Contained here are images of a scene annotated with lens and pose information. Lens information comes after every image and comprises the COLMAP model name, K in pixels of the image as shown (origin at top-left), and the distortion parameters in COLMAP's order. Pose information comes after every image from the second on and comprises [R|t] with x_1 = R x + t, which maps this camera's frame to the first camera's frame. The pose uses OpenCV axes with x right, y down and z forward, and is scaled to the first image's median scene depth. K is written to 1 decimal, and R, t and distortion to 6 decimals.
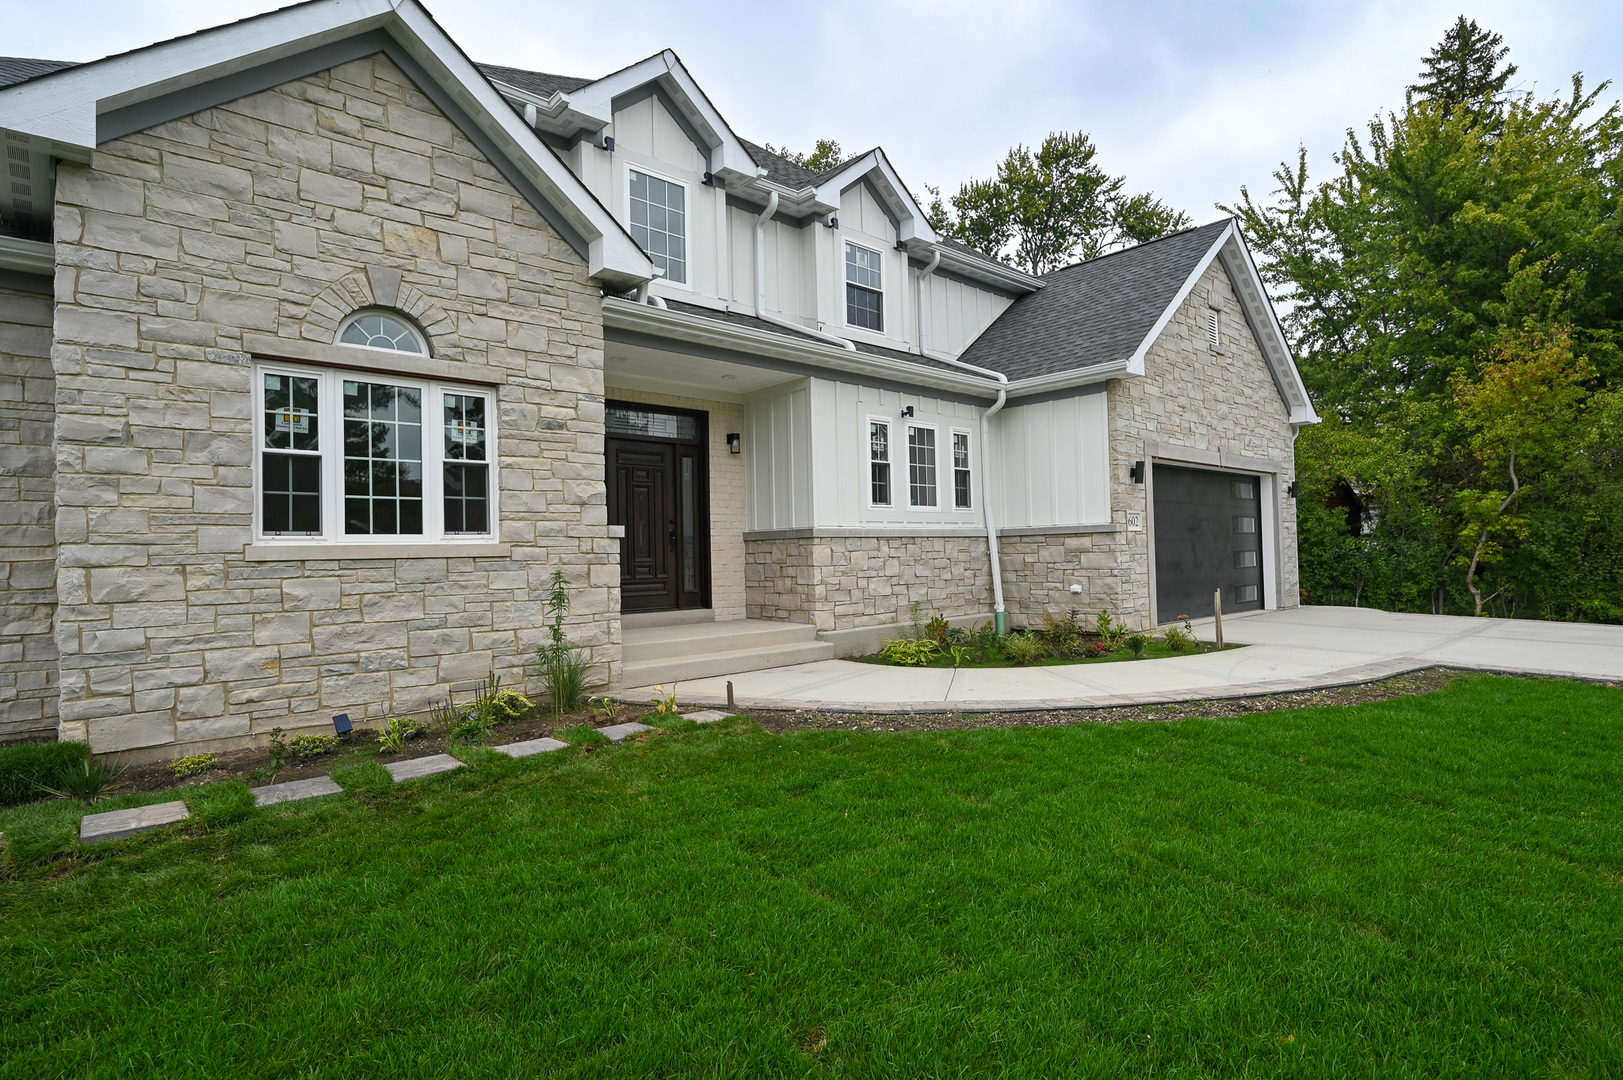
lens RADIAL K [[827.6, 0, 818.0], [0, 827.6, 537.8], [0, 0, 1]] dist [-0.001337, 0.000161]
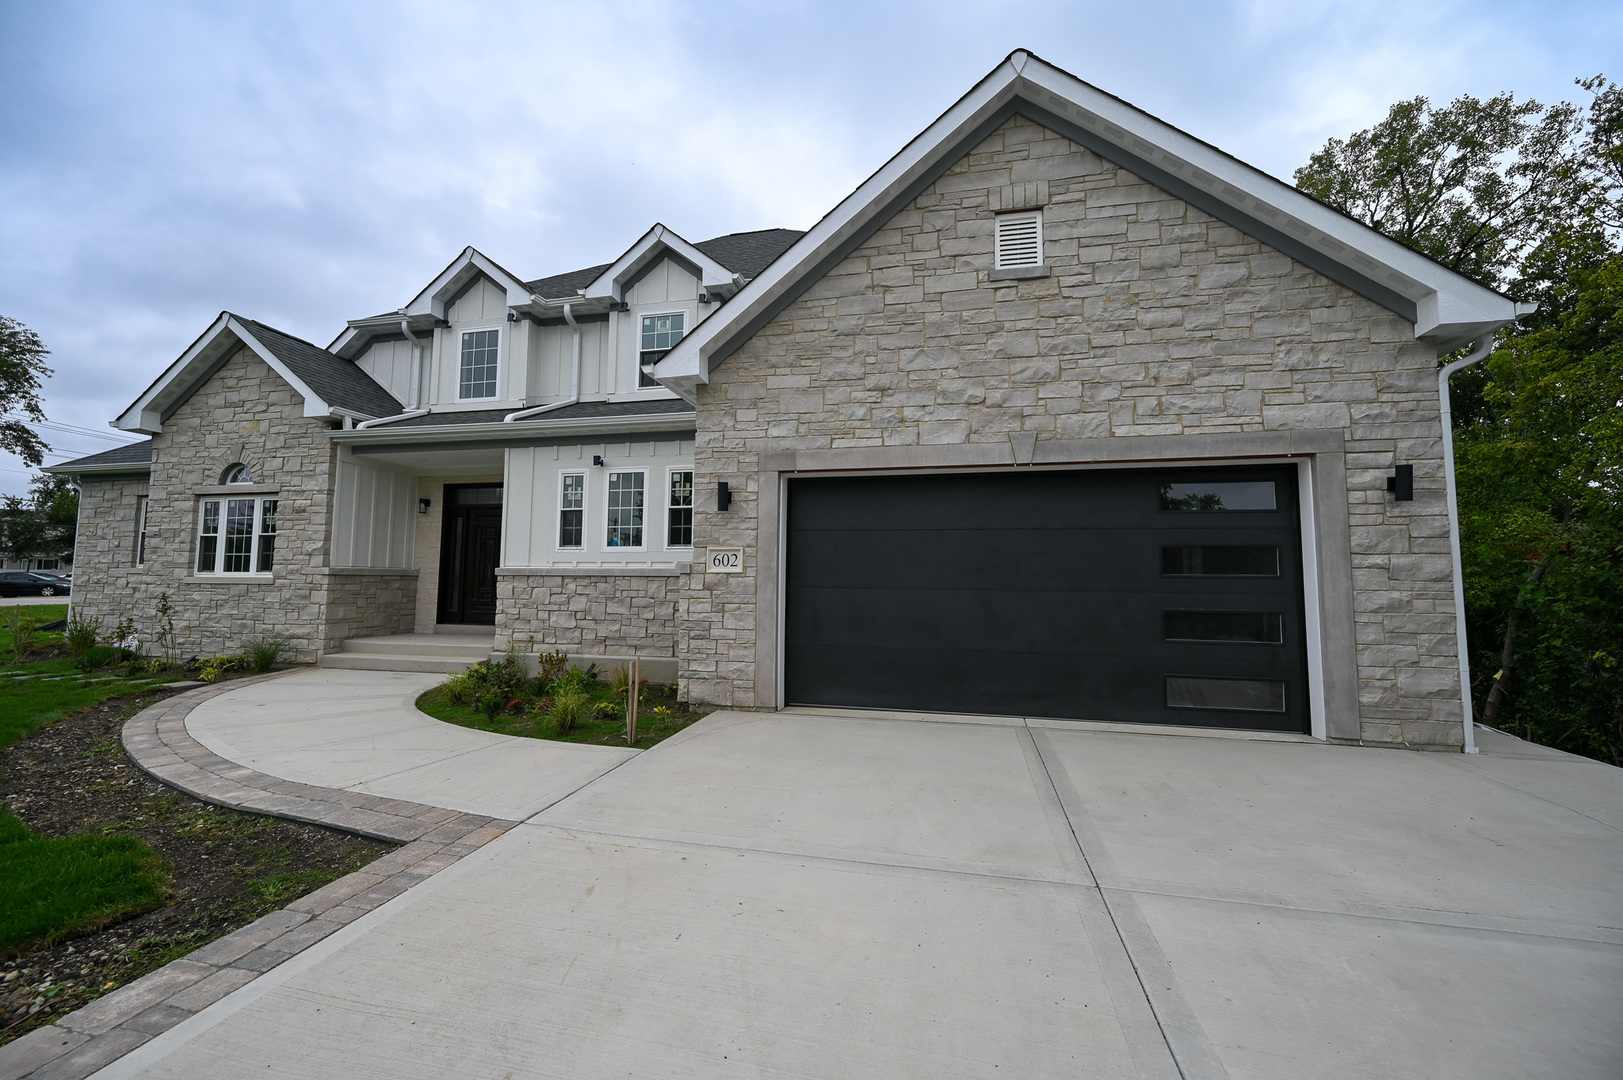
lens RADIAL K [[635.7, 0, 813.3], [0, 635.7, 536.0], [0, 0, 1]] dist [-0.000463, 0.000016]
pose [[0.568619, -0.034667, -0.821870, 1.416106], [-0.004110, 0.998979, -0.044980, -0.025228], [0.822591, 0.028954, 0.567896, 1.128599]]
